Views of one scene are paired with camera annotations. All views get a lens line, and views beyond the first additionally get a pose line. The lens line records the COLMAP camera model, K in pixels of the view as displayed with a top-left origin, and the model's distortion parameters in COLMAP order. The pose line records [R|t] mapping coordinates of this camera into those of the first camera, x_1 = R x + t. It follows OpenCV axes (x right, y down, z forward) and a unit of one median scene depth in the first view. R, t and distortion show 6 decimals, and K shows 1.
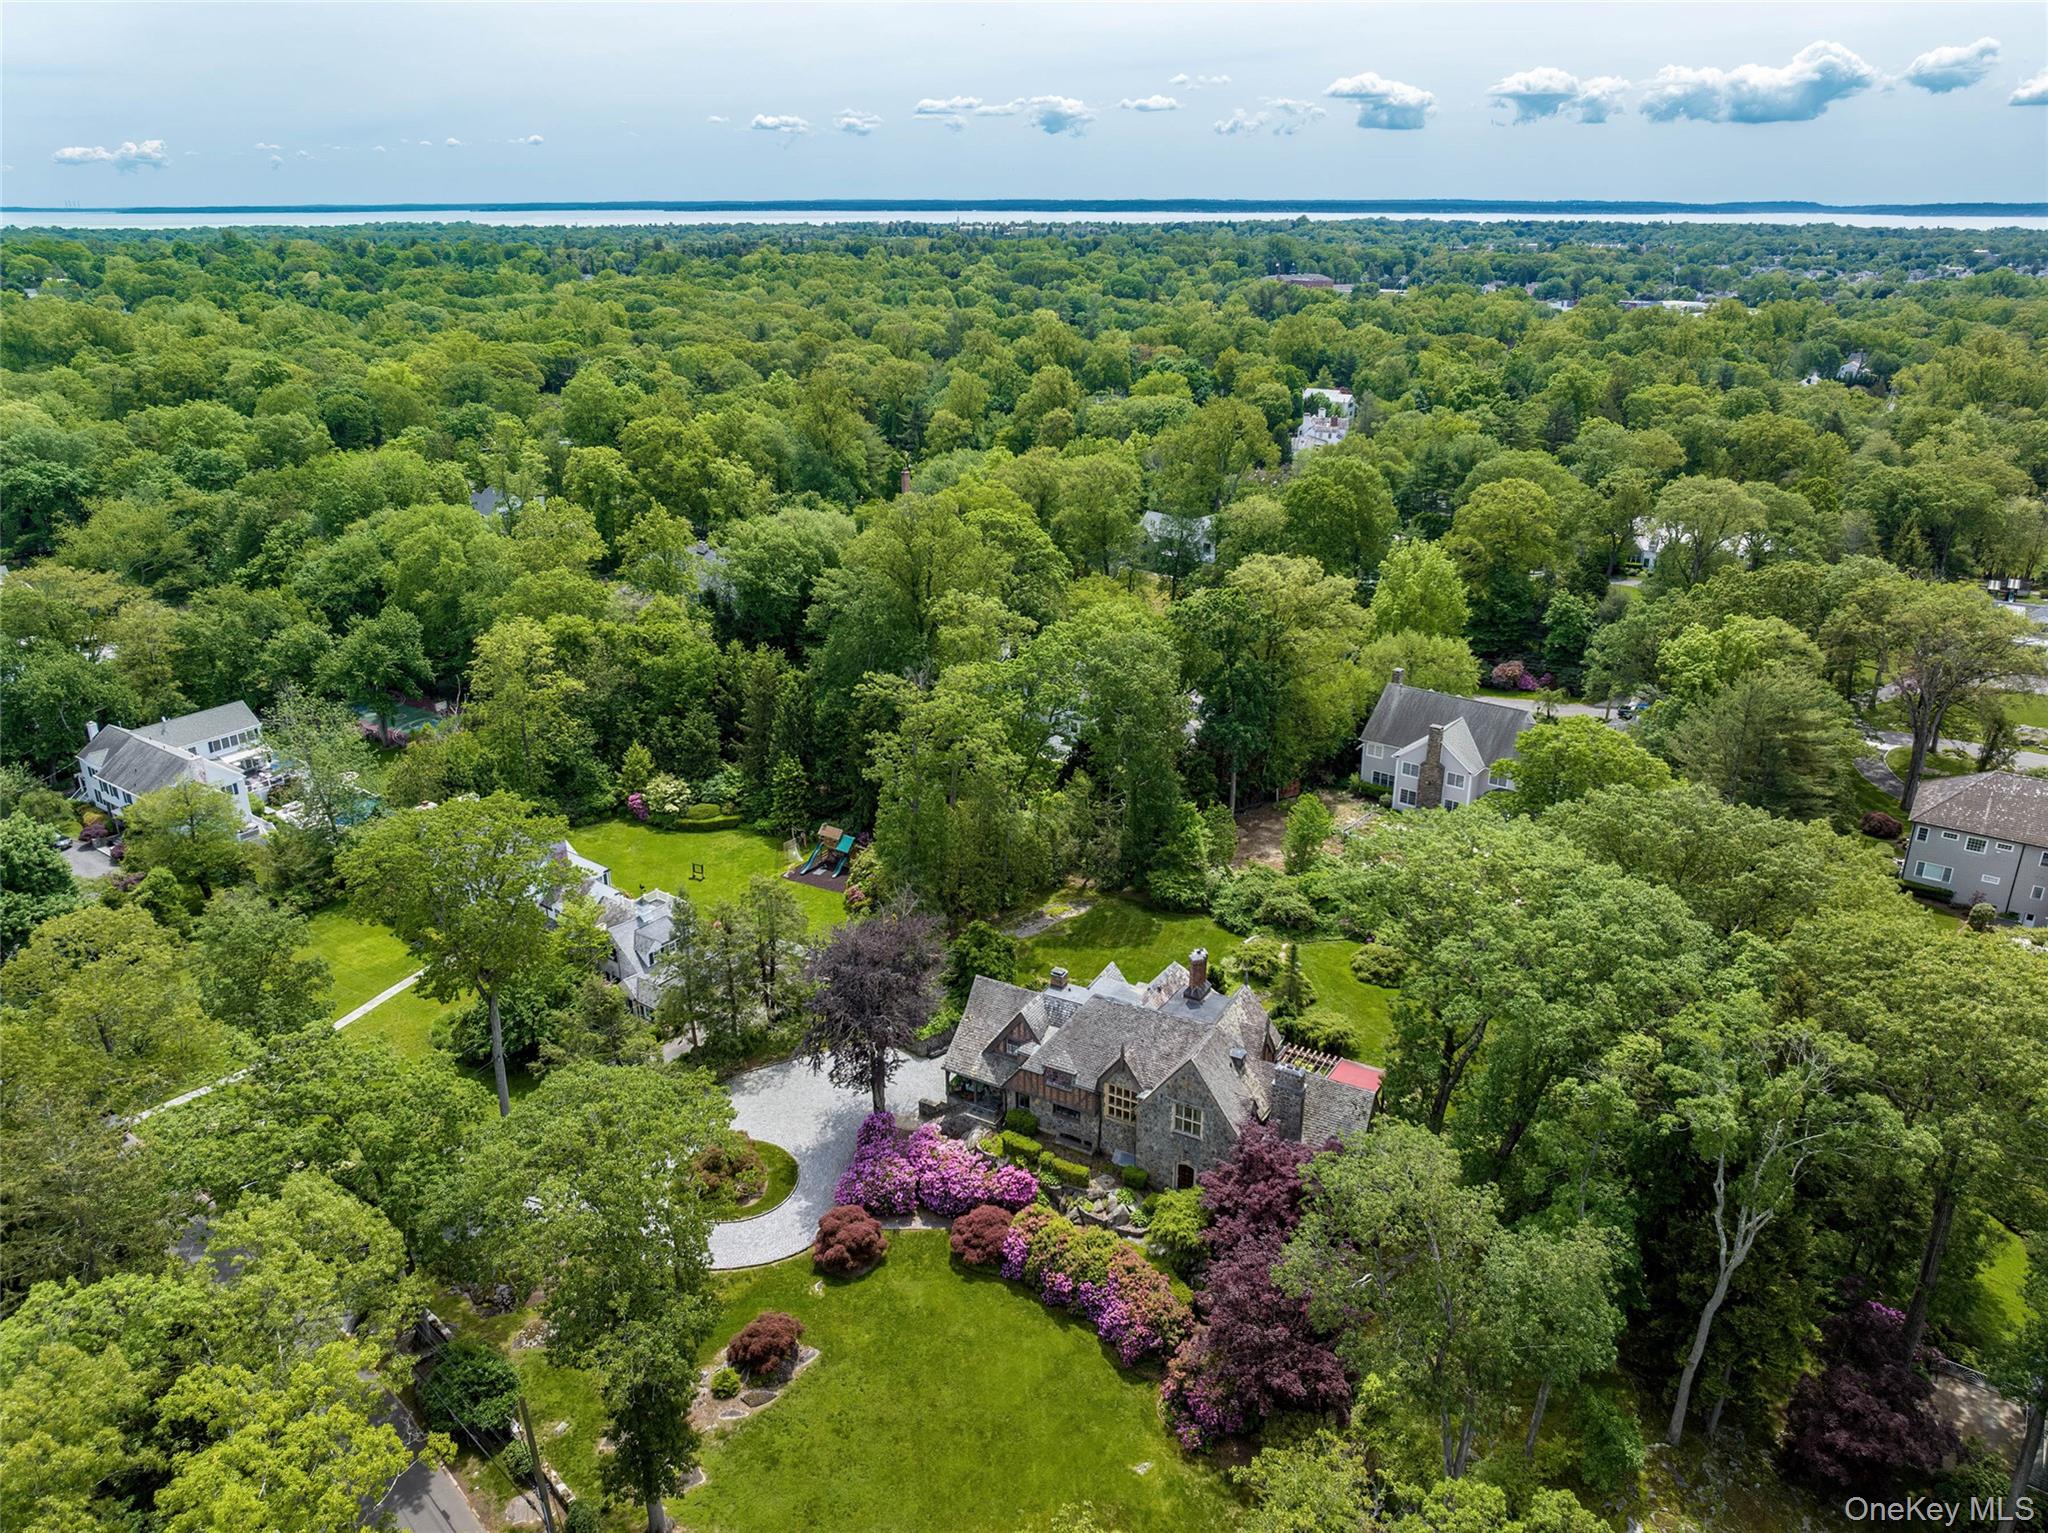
lens RADIAL K [[1453.8, 0, 1024.0], [0, 1453.8, 766.5], [0, 0, 1]] dist [0.000398, -0.060412]
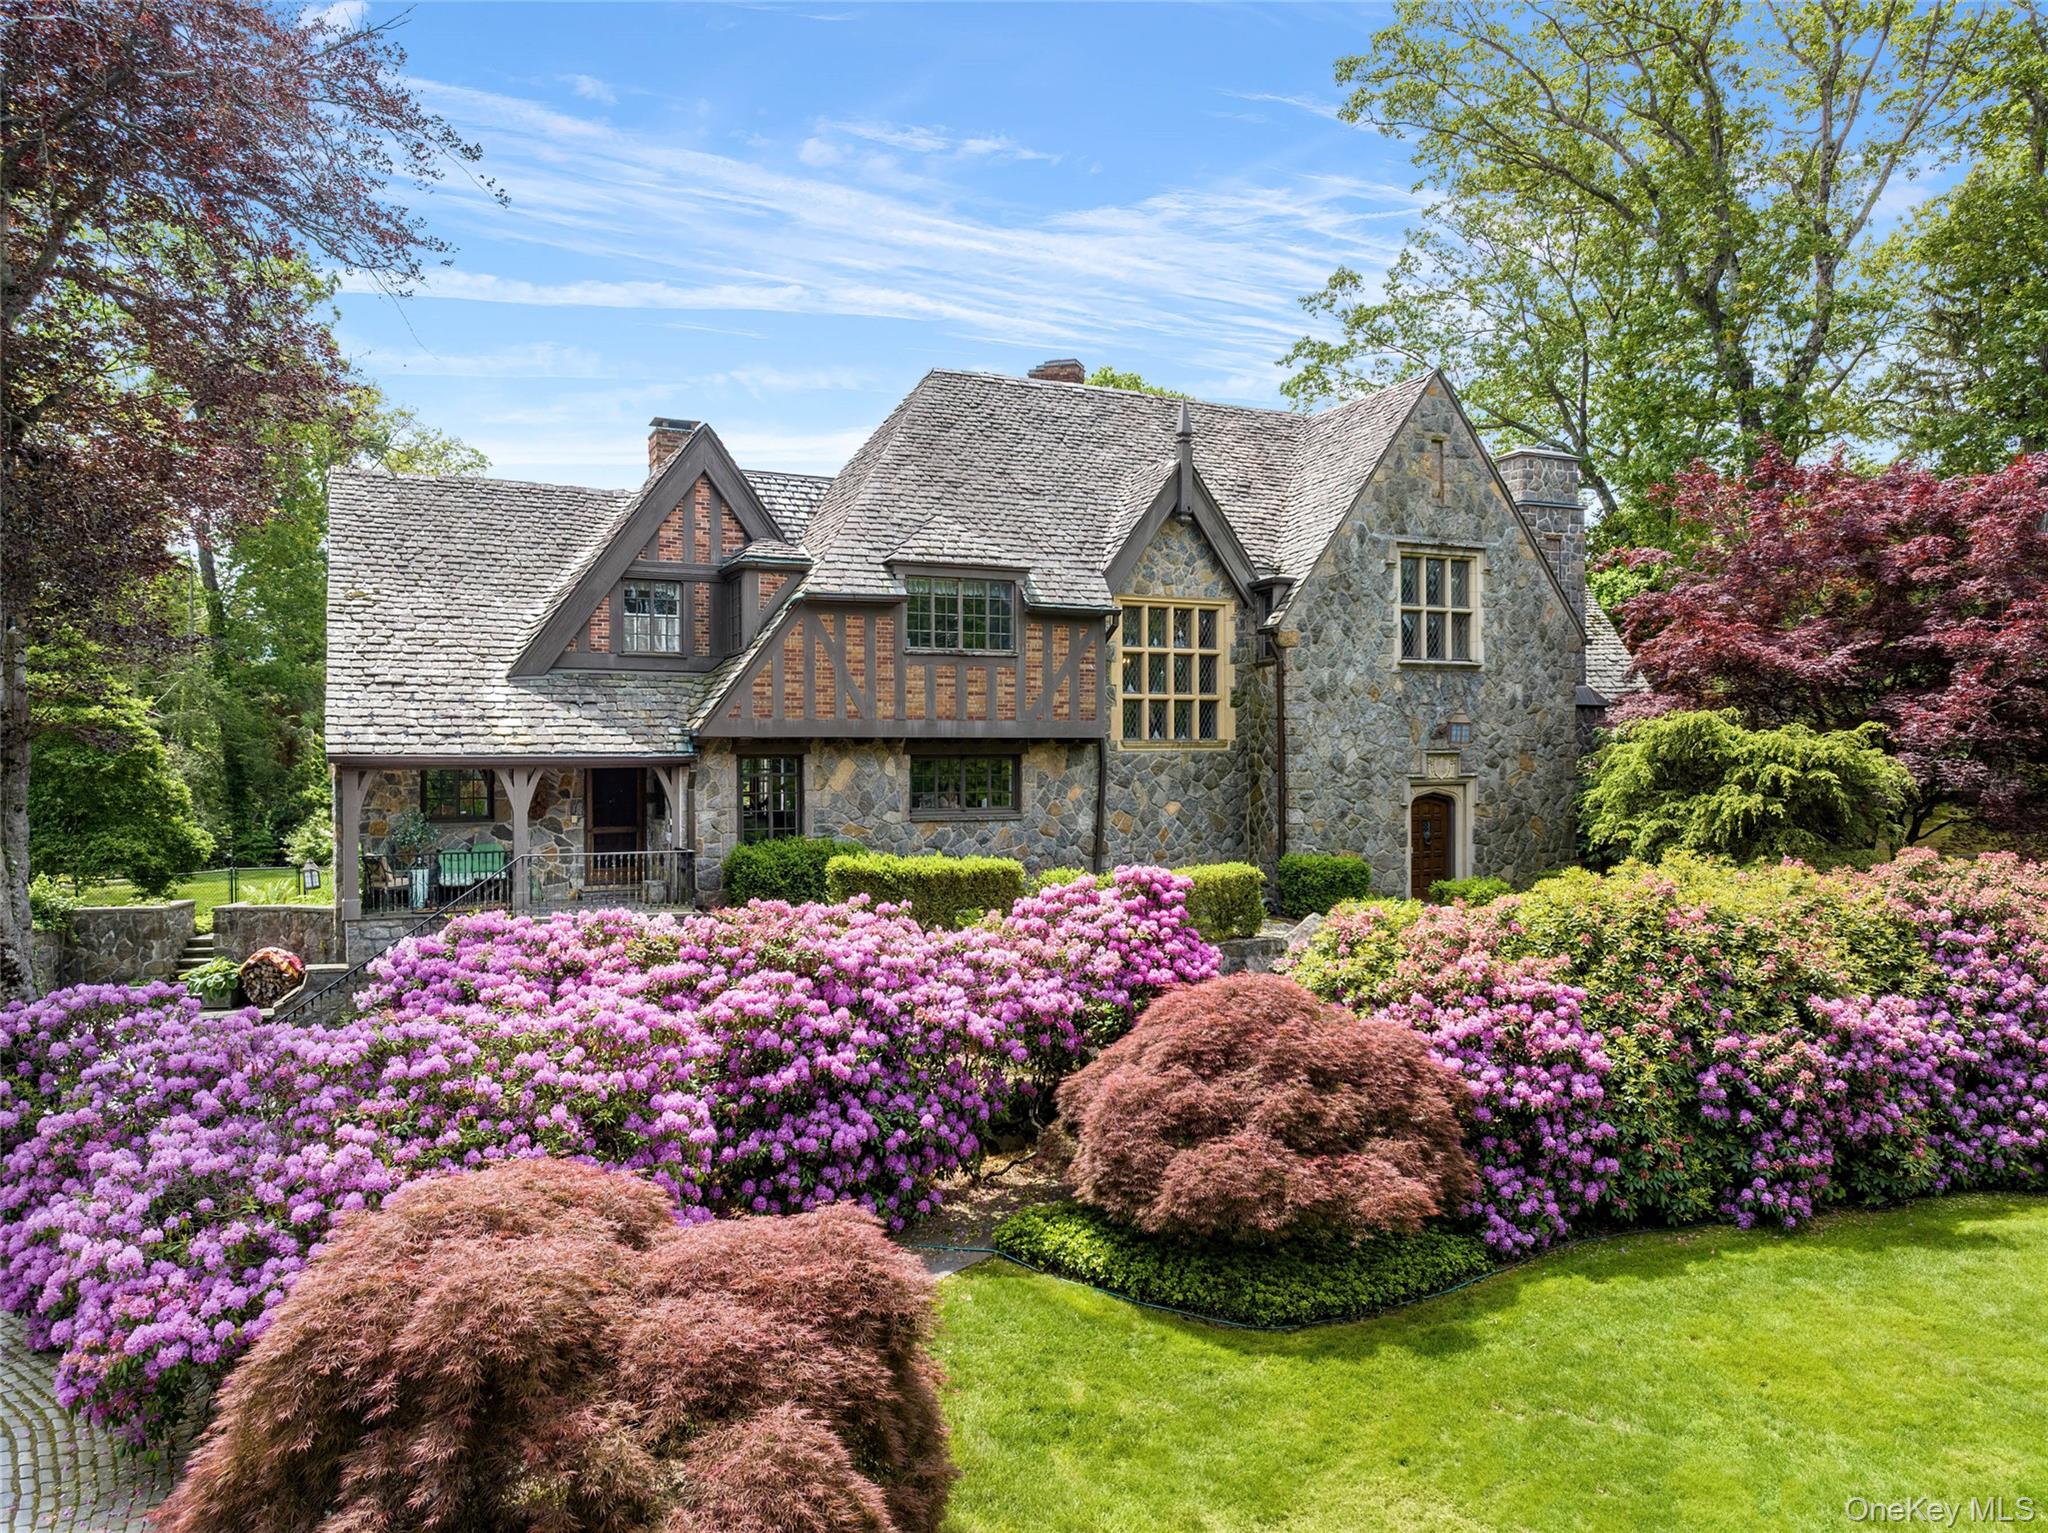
lens RADIAL K [[1452.2, 0, 1011.7], [0, 1452.2, 753.6], [0, 0, 1]] dist [-0.008431, -0.052785]
pose [[0.582209, 0.009736, 0.812981, -0.177652], [0.306432, 0.923561, -0.230509, 0.305525], [-0.753082, 0.383328, 0.534722, 0.894368]]
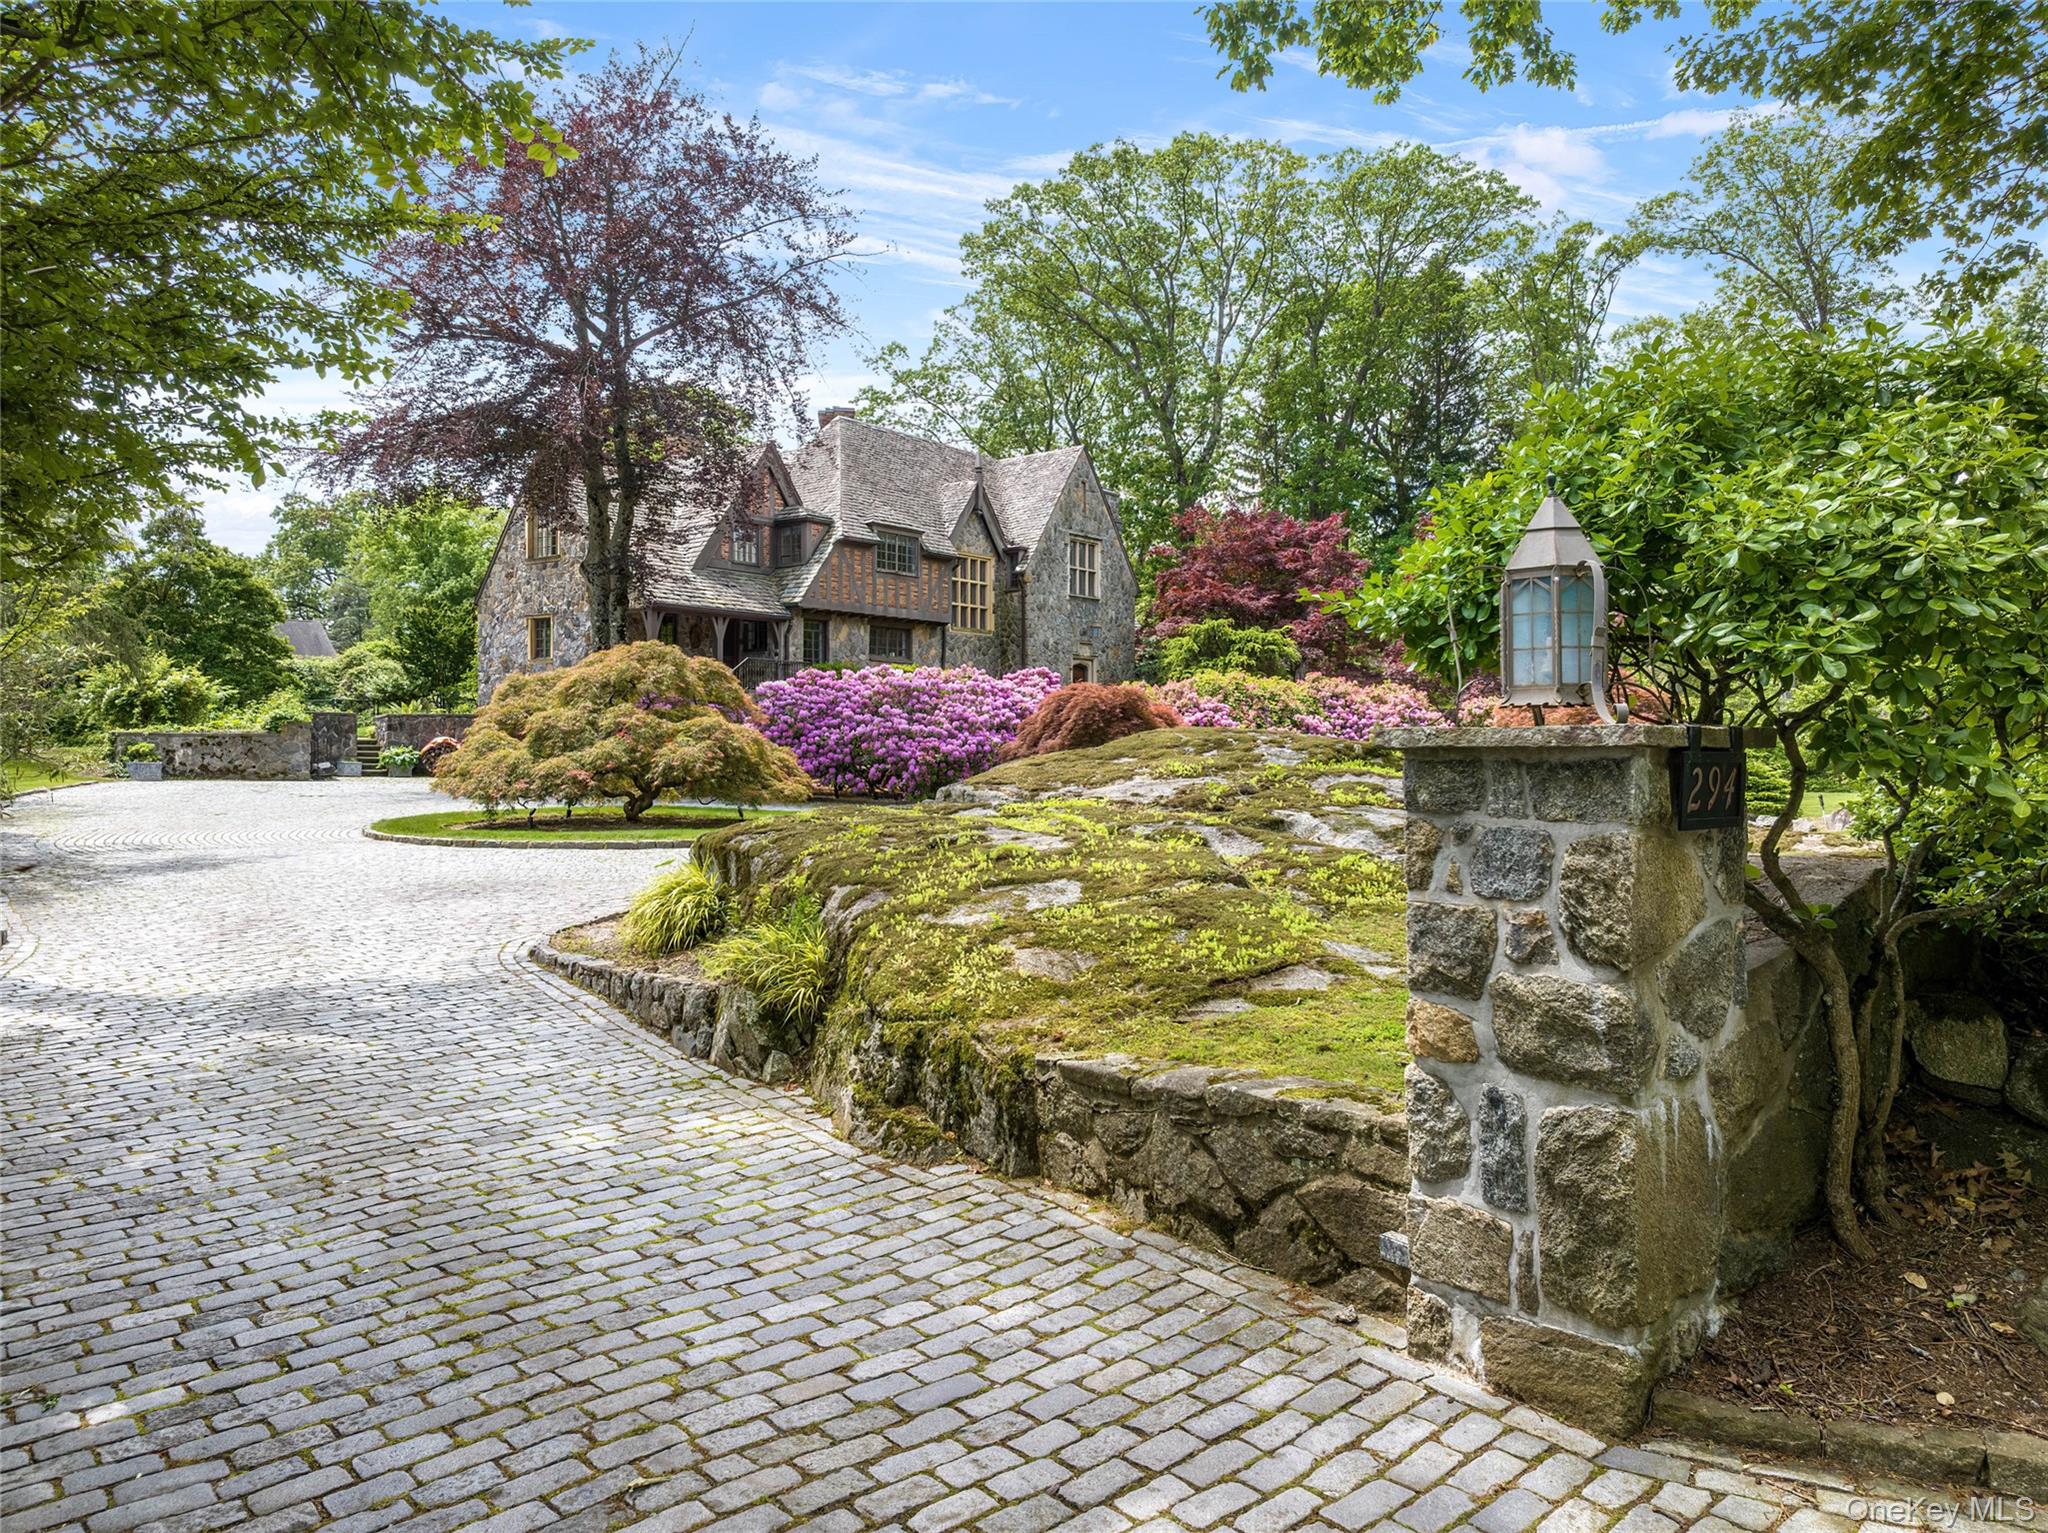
lens RADIAL K [[1452.2, 0, 1011.7], [0, 1452.2, 753.6], [0, 0, 1]] dist [-0.008431, -0.052785]
pose [[0.139531, 0.007921, 0.990186, -0.457309], [0.372682, 0.926022, -0.059924, 0.328258], [-0.917409, 0.377386, 0.126256, 0.955985]]
